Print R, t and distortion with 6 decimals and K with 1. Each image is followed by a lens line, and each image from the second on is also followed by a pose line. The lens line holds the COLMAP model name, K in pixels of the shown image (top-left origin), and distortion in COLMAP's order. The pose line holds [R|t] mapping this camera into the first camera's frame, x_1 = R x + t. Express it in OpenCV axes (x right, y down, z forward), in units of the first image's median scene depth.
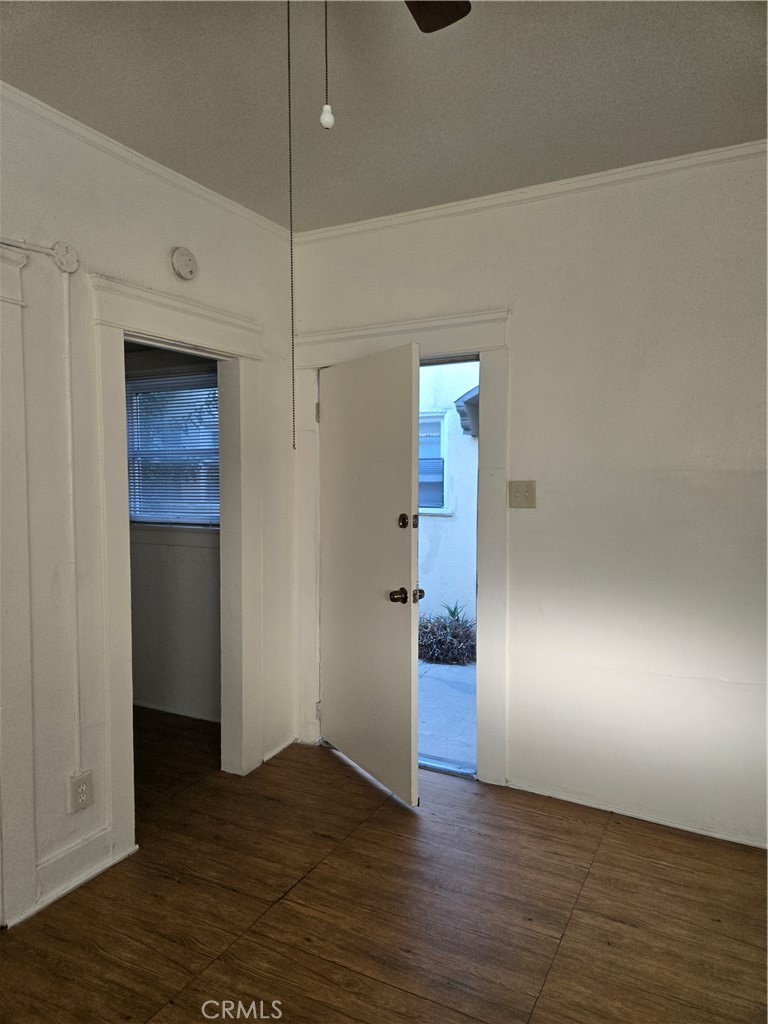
lens RADIAL K [[677.0, 0, 379.4], [0, 677.0, 514.7], [0, 0, 1]] dist [0.052324, -0.044432]
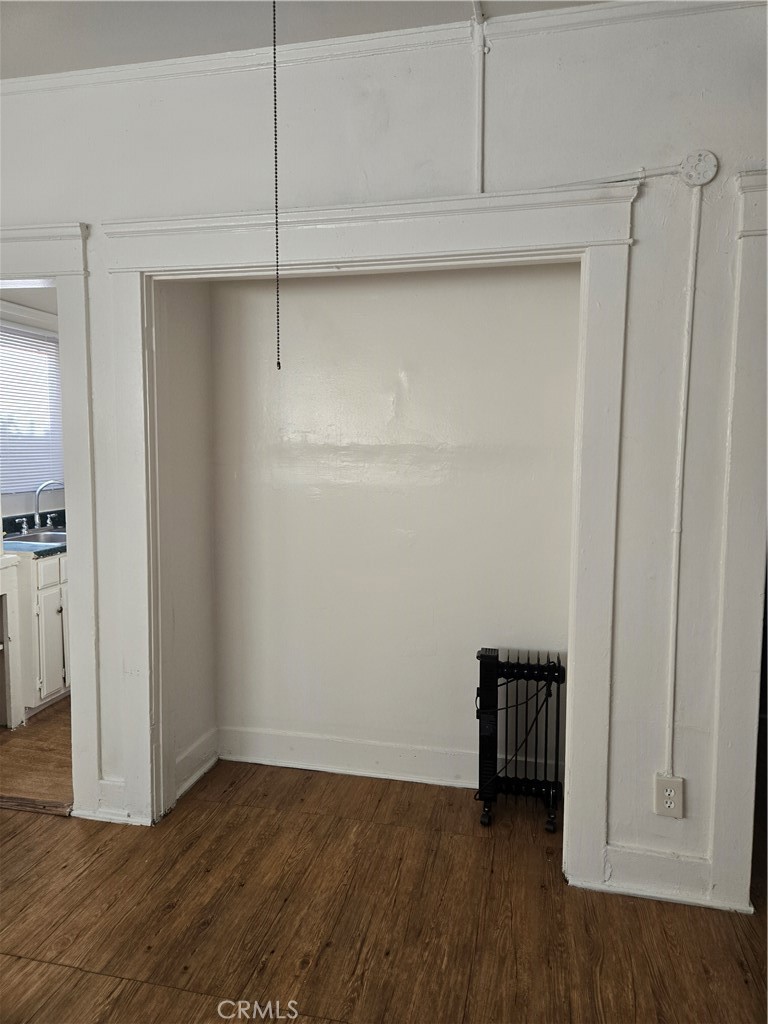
lens RADIAL K [[695.7, 0, 386.1], [0, 695.7, 507.3], [0, 0, 1]] dist [0.031807, -0.002400]
pose [[0.271846, 0.092340, -0.957900, 0.280902], [-0.064835, 0.994882, 0.077505, -0.005514], [0.960154, 0.041036, 0.276441, 0.389550]]
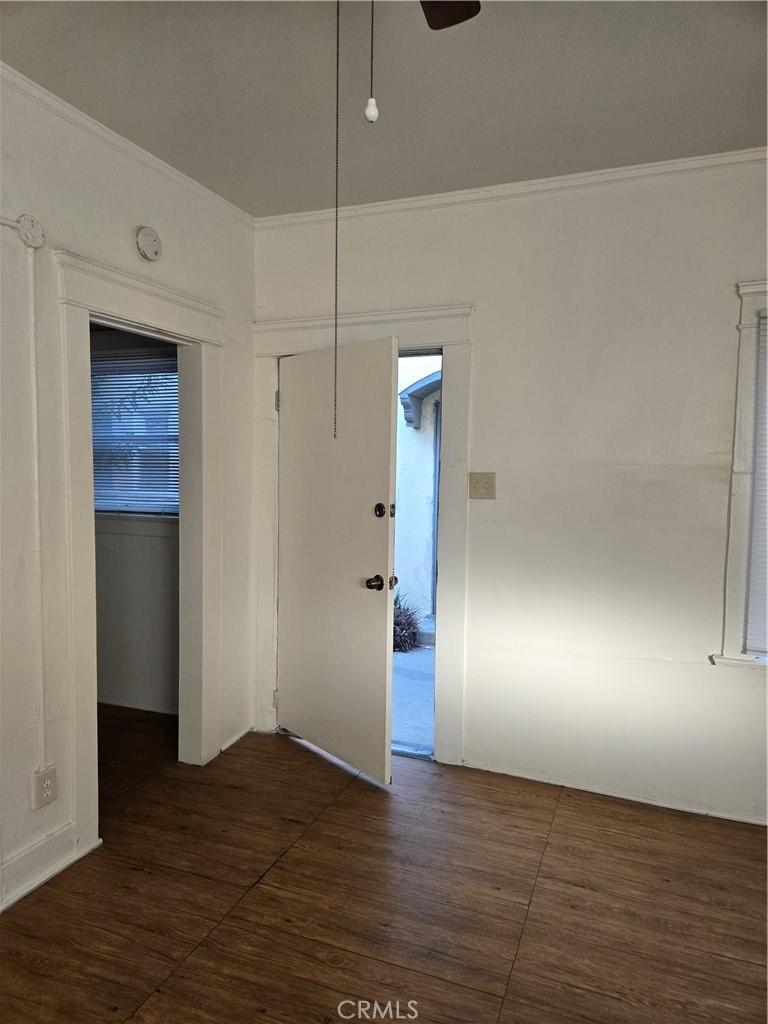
lens RADIAL K [[673.1, 0, 381.4], [0, 673.1, 518.5], [0, 0, 1]] dist [0.059100, -0.046939]
pose [[0.993499, 0.004974, 0.113728, -0.074034], [-0.007174, 0.999795, 0.018948, 0.002456], [-0.113610, -0.019641, 0.993331, -0.008784]]
